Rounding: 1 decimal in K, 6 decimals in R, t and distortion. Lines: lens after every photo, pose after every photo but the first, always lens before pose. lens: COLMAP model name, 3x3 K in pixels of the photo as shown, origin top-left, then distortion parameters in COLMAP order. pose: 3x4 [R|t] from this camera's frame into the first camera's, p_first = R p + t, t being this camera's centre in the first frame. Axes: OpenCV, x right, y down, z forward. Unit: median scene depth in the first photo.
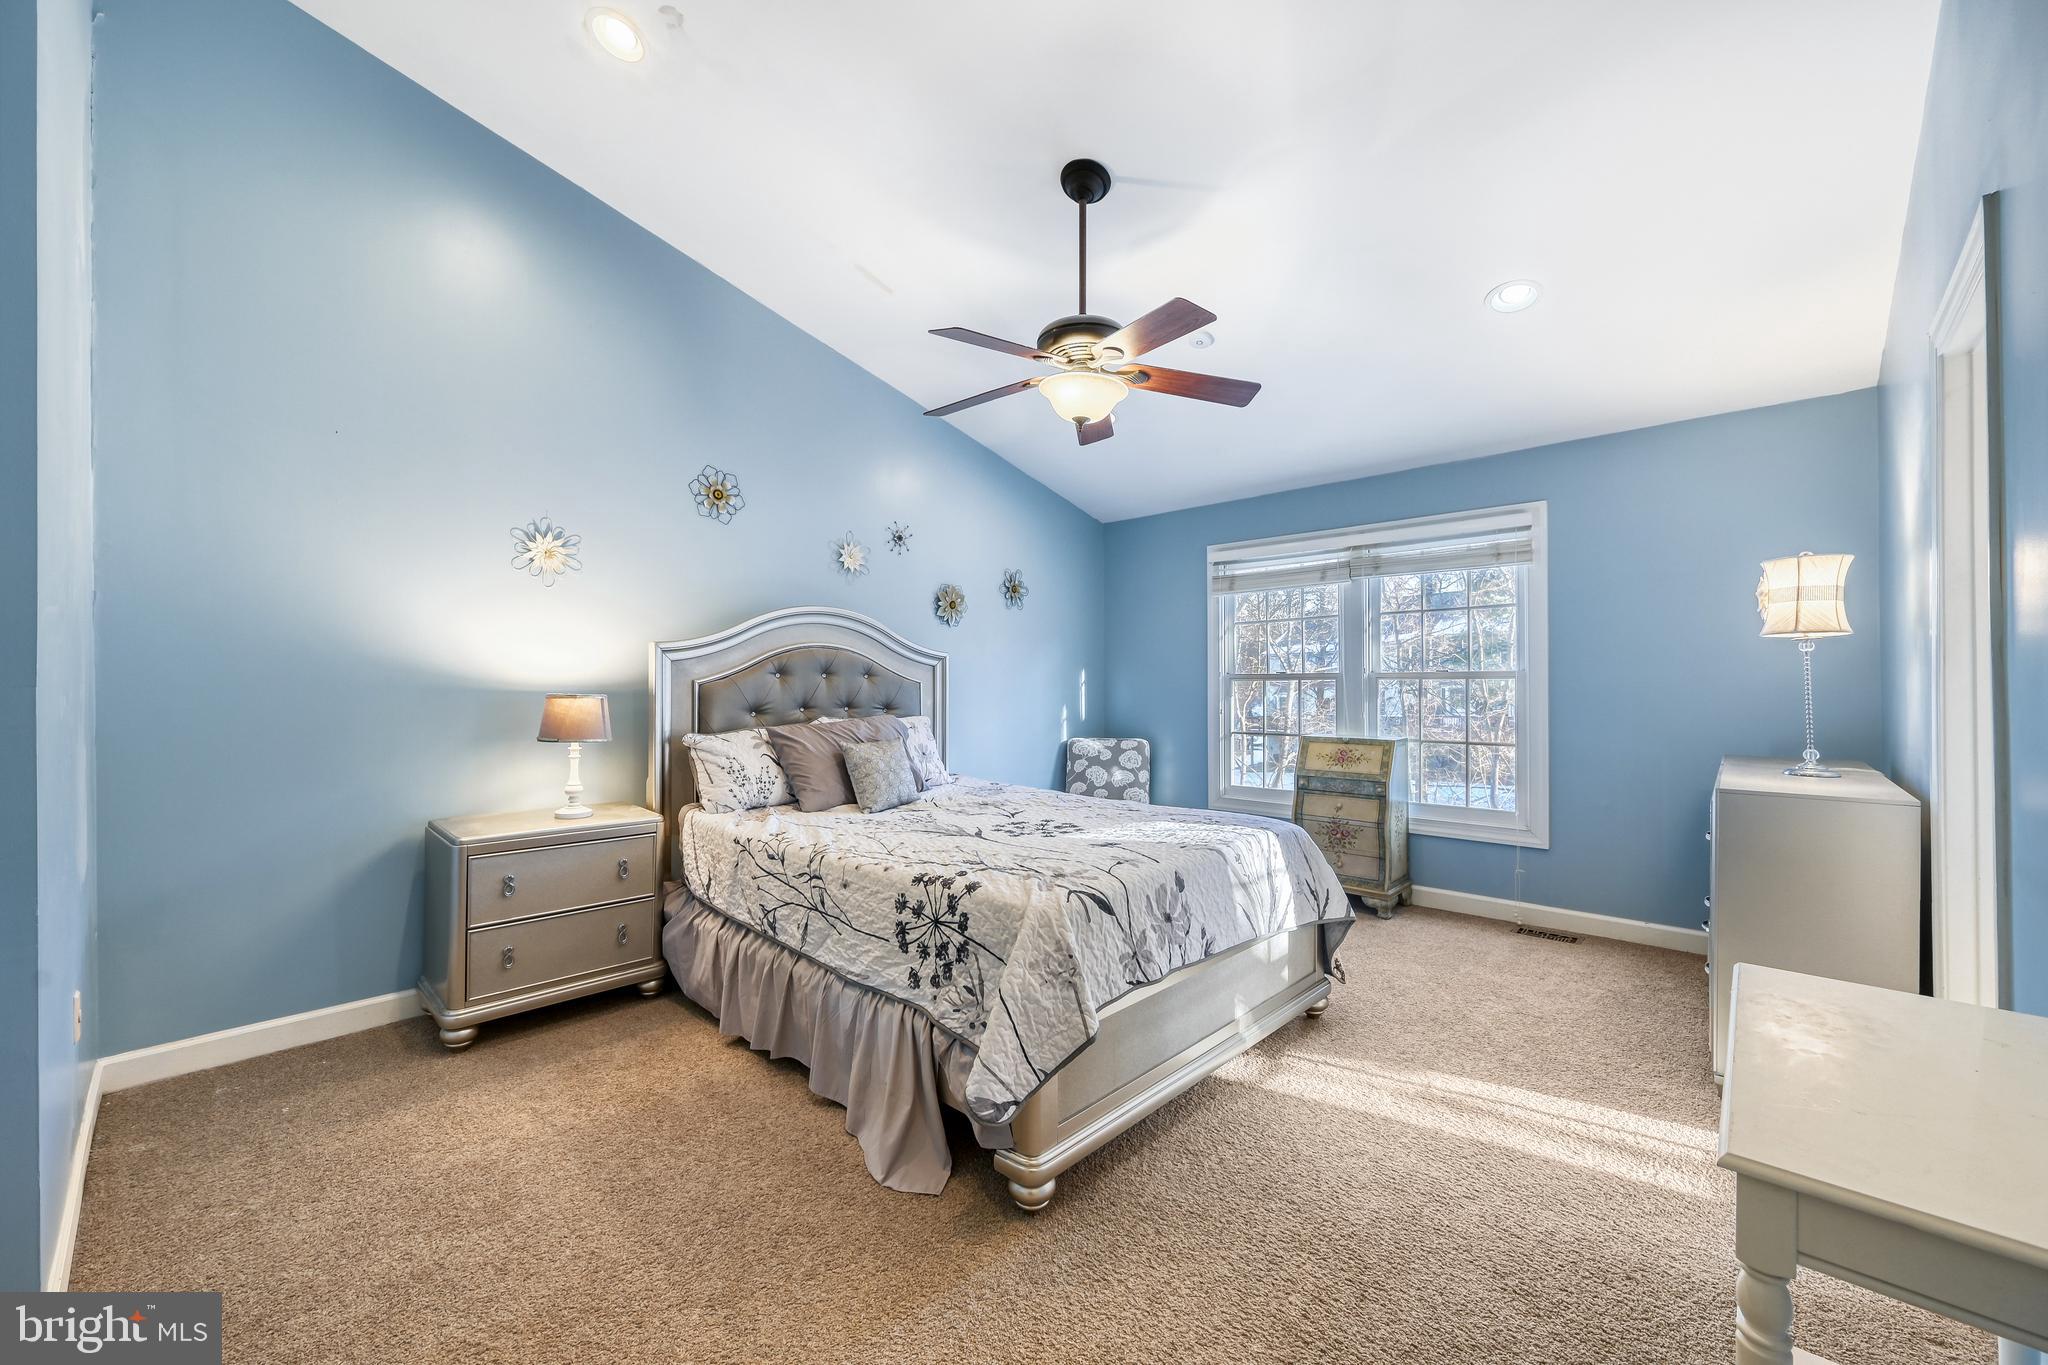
lens RADIAL K [[803.6, 0, 1032.2], [0, 803.6, 682.8], [0, 0, 1]] dist [0.001756, 0.000779]
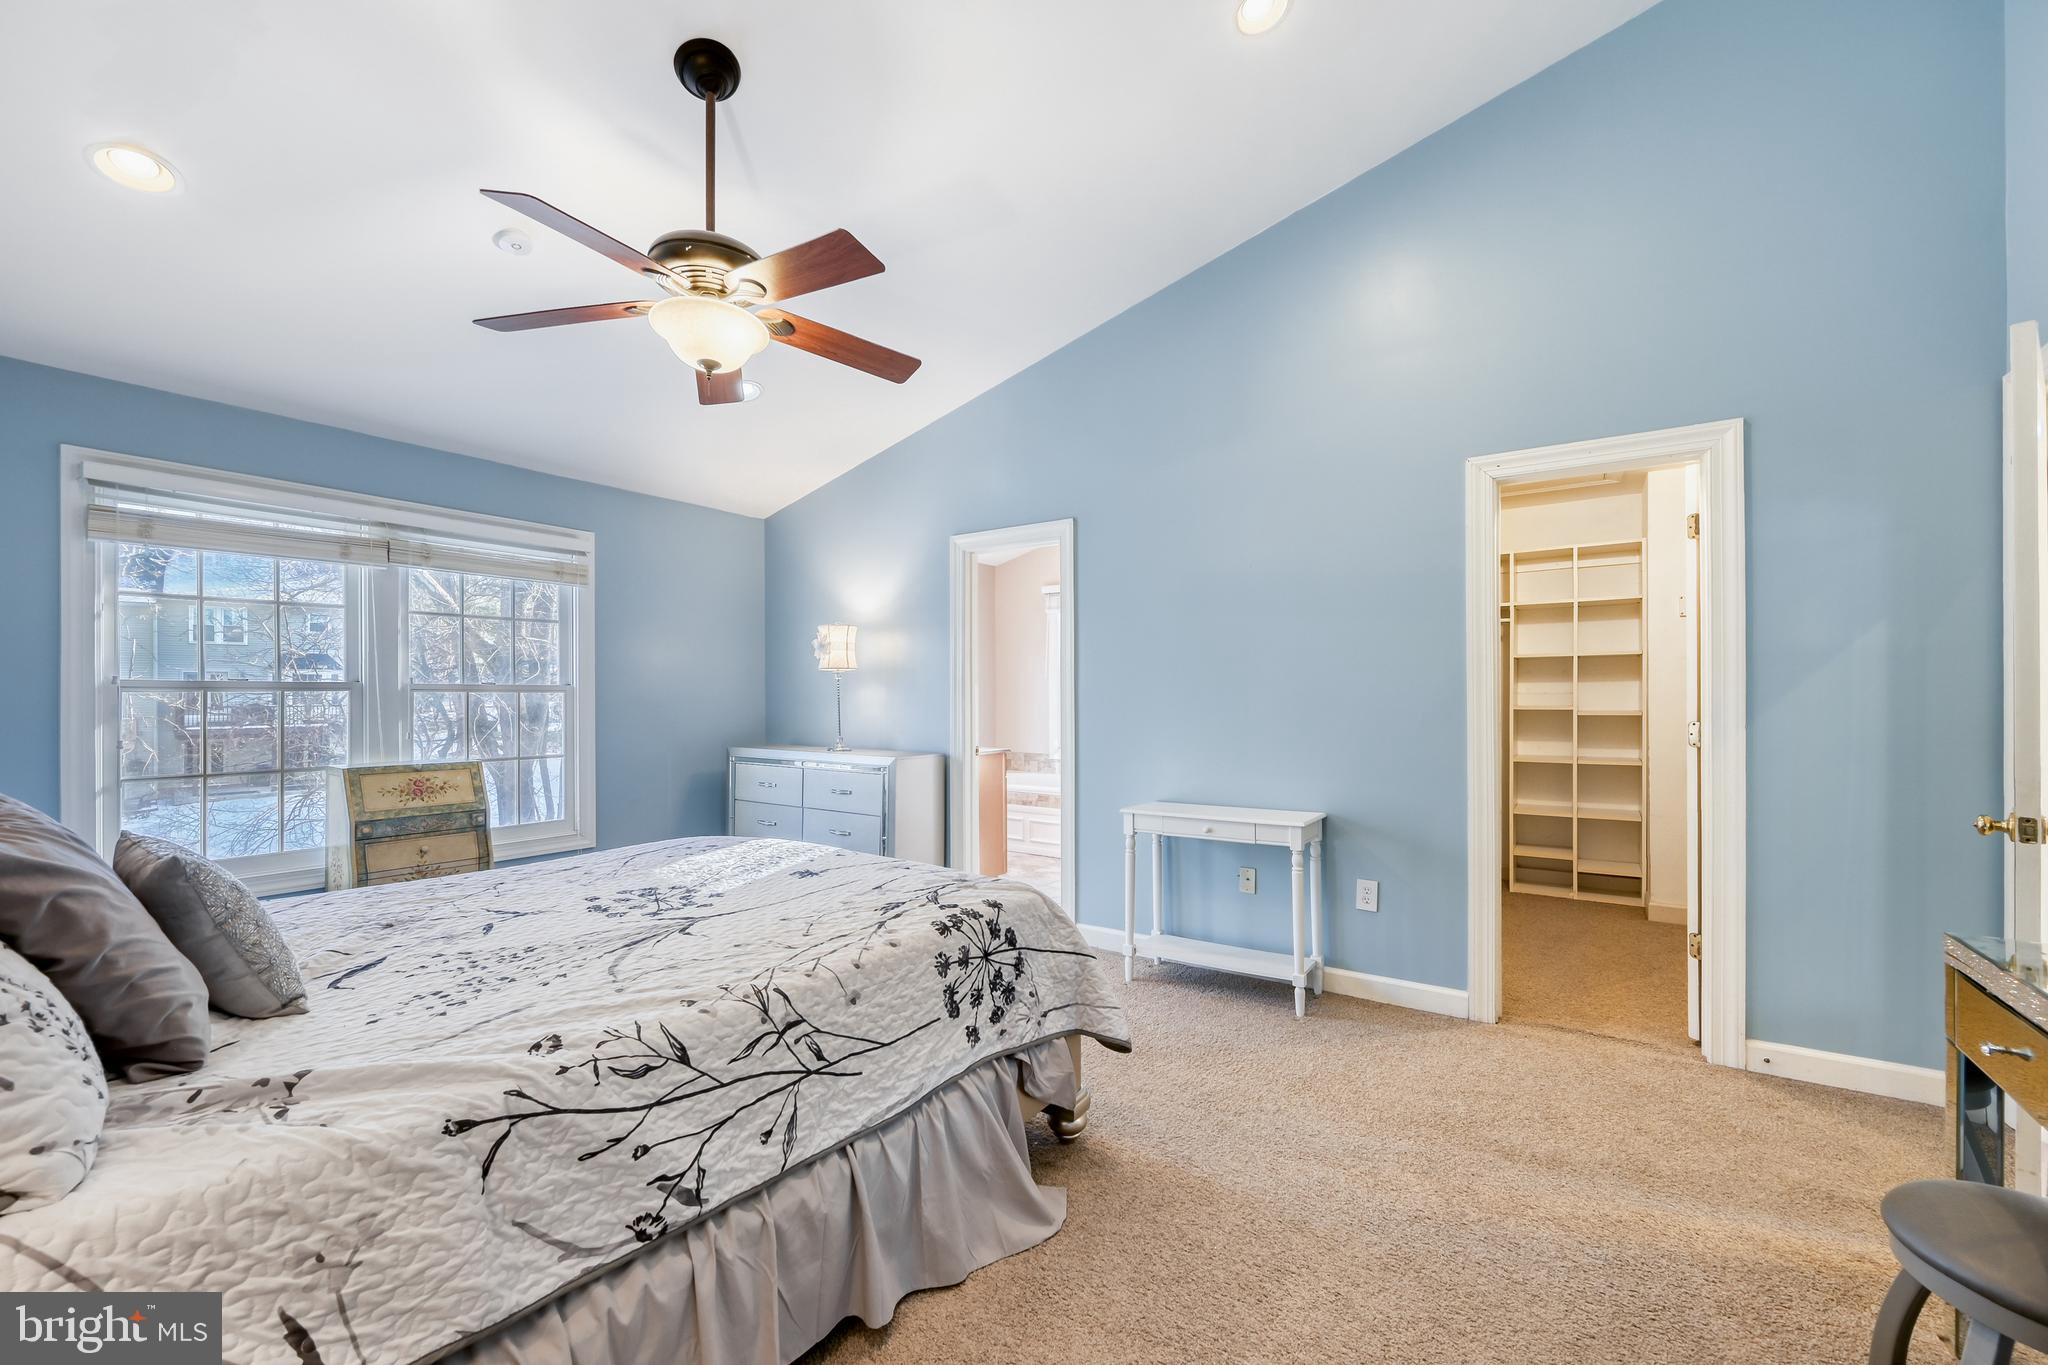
lens RADIAL K [[803.6, 0, 1022.4], [0, 803.6, 694.6], [0, 0, 1]] dist [0.001756, 0.000779]
pose [[-0.130714, 0.004574, 0.991410, -0.862987], [-0.001301, 0.999988, -0.004785, 0.003101], [-0.991419, -0.001915, -0.130706, 0.900336]]
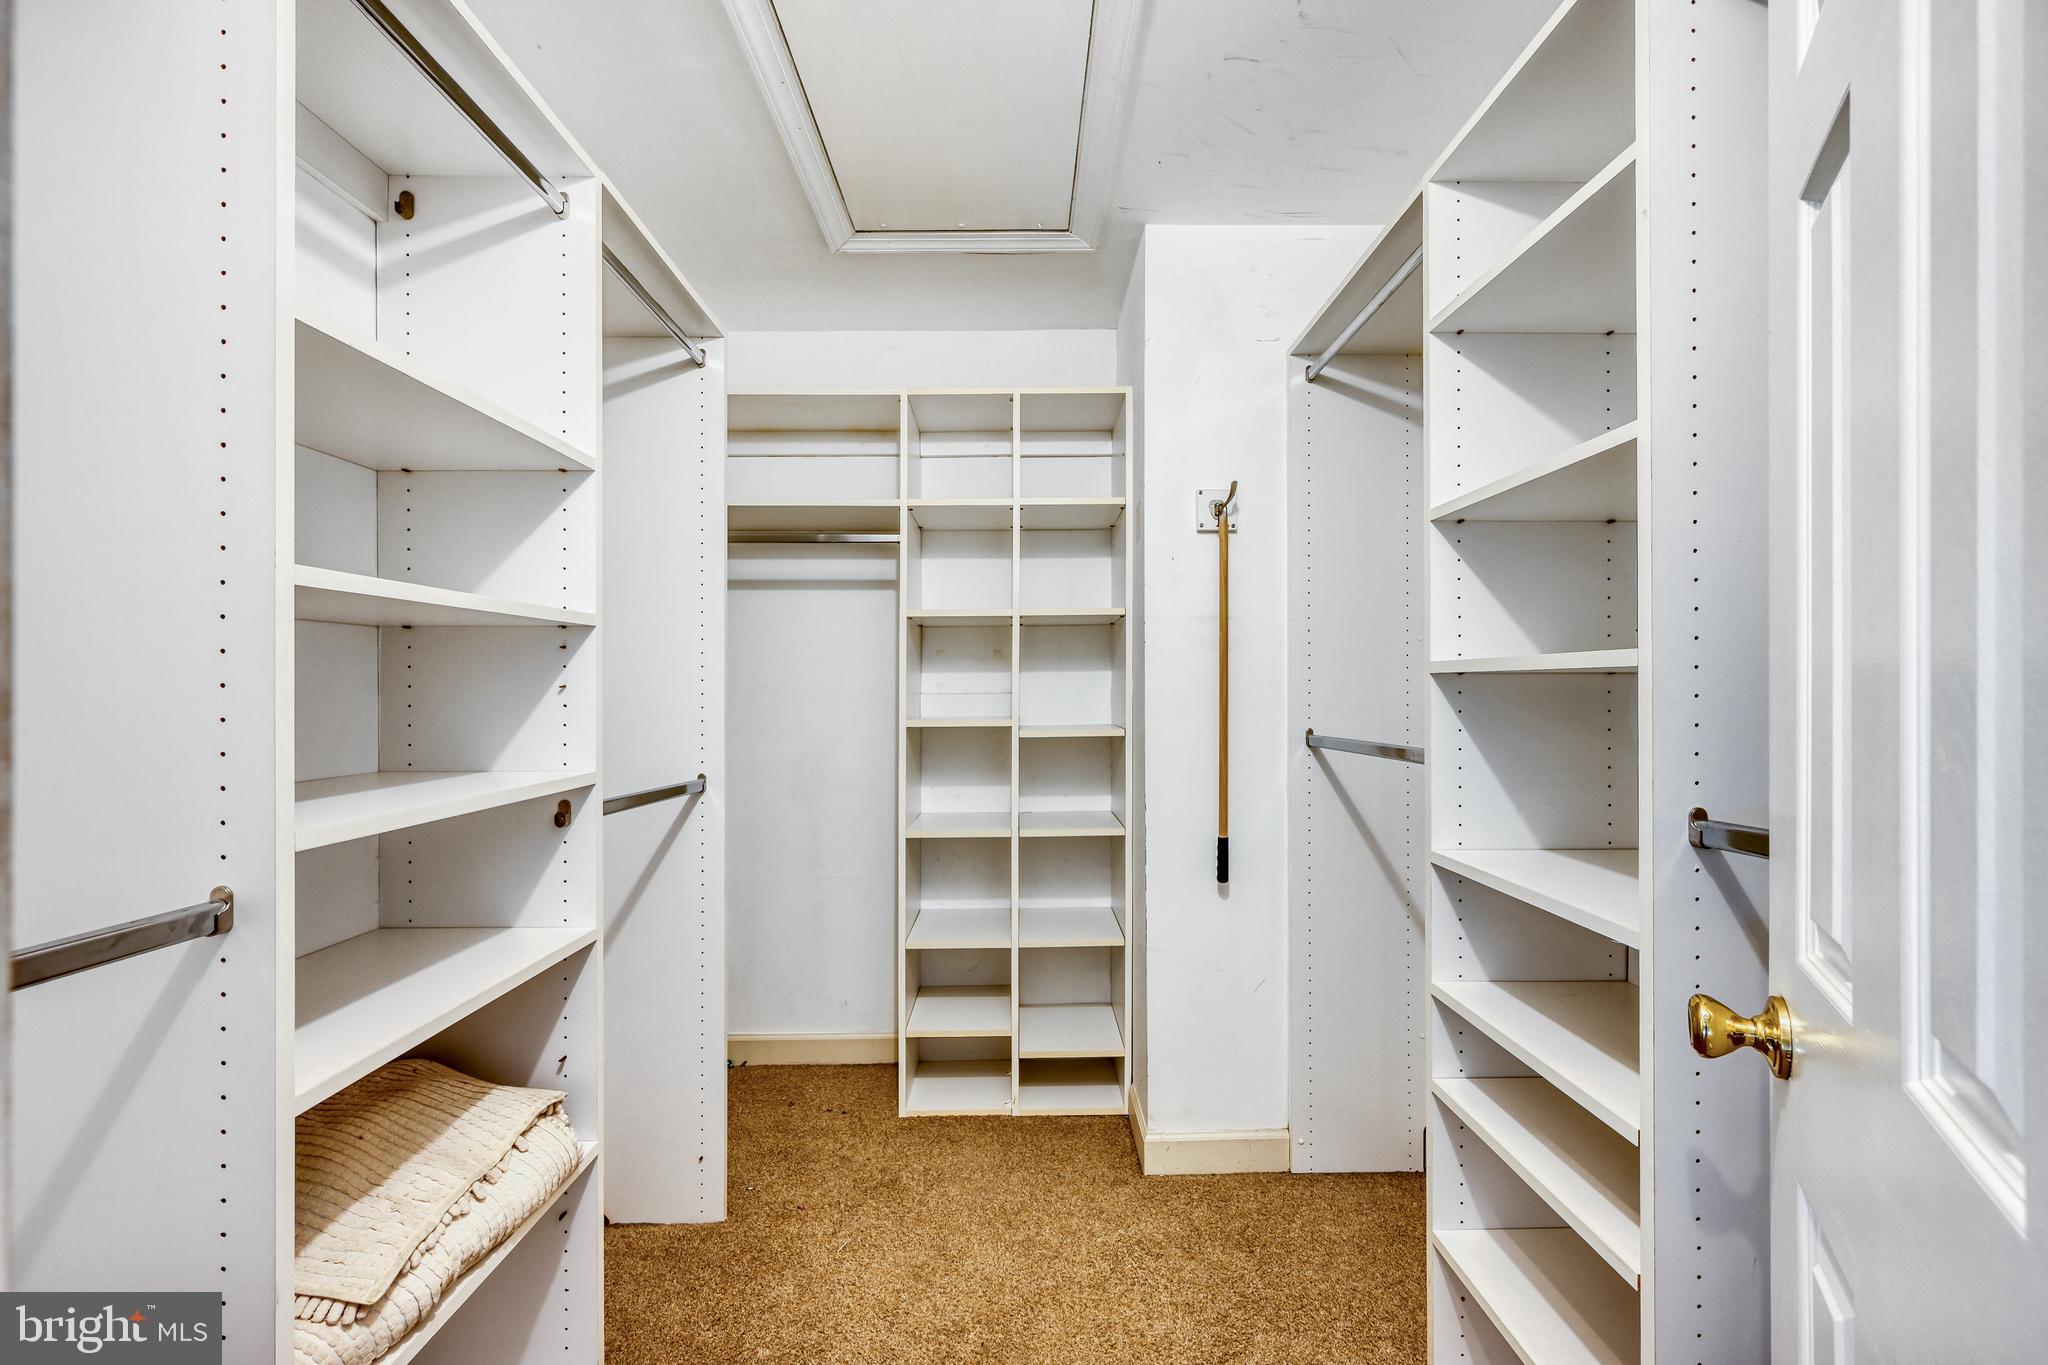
lens RADIAL K [[803.6, 0, 1024.8], [0, 803.6, 687.4], [0, 0, 1]] dist [0.001756, 0.000779]
pose [[-0.685161, 0.004965, 0.728375, -0.606786], [0.000194, 0.999978, -0.006634, -0.000521], [-0.728392, -0.004404, -0.685147, 0.673068]]
